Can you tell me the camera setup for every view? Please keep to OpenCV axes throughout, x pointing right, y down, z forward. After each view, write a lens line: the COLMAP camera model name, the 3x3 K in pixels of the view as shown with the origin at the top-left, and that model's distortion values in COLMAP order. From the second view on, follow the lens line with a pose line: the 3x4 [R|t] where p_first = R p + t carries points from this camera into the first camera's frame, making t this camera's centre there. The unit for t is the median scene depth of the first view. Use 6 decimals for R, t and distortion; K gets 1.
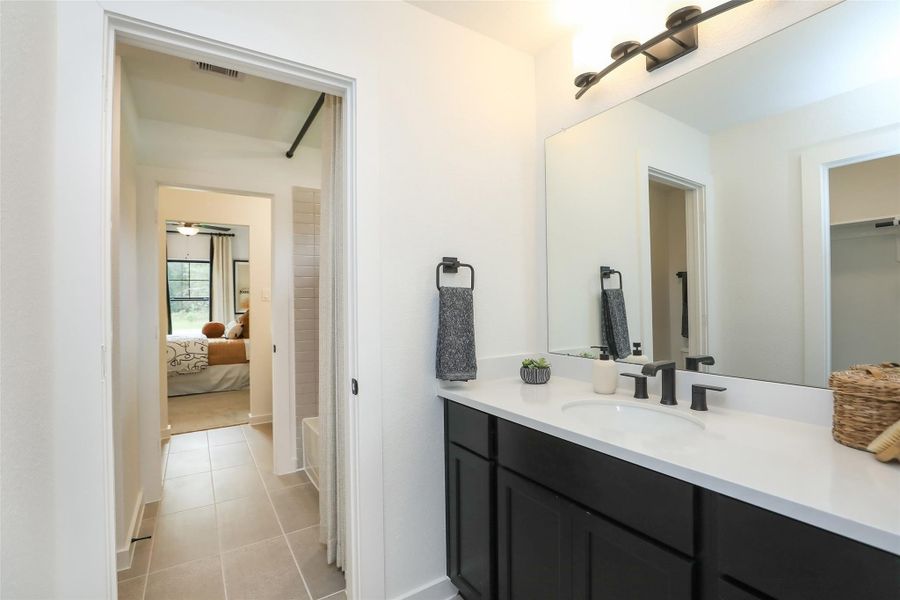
lens RADIAL K [[418.3, 0, 446.3], [0, 418.3, 300.7], [0, 0, 1]] dist [-0.046070, 0.014732]
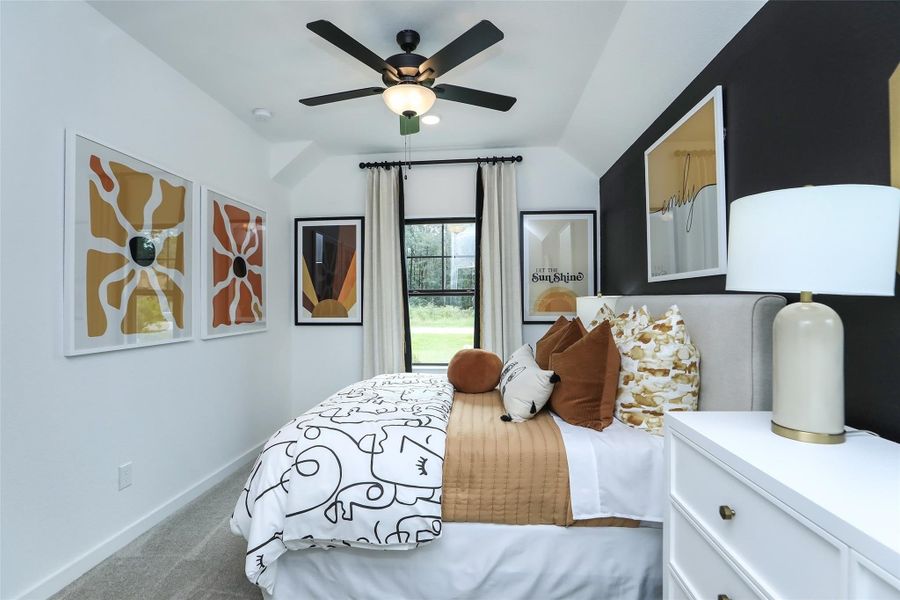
lens RADIAL K [[418.3, 0, 446.3], [0, 418.3, 300.7], [0, 0, 1]] dist [-0.046070, 0.014732]
pose [[0.806354, 0.009612, -0.591355, -0.370636], [-0.005822, 0.999948, 0.008314, 0.002802], [0.591404, -0.003261, 0.806369, 0.698651]]
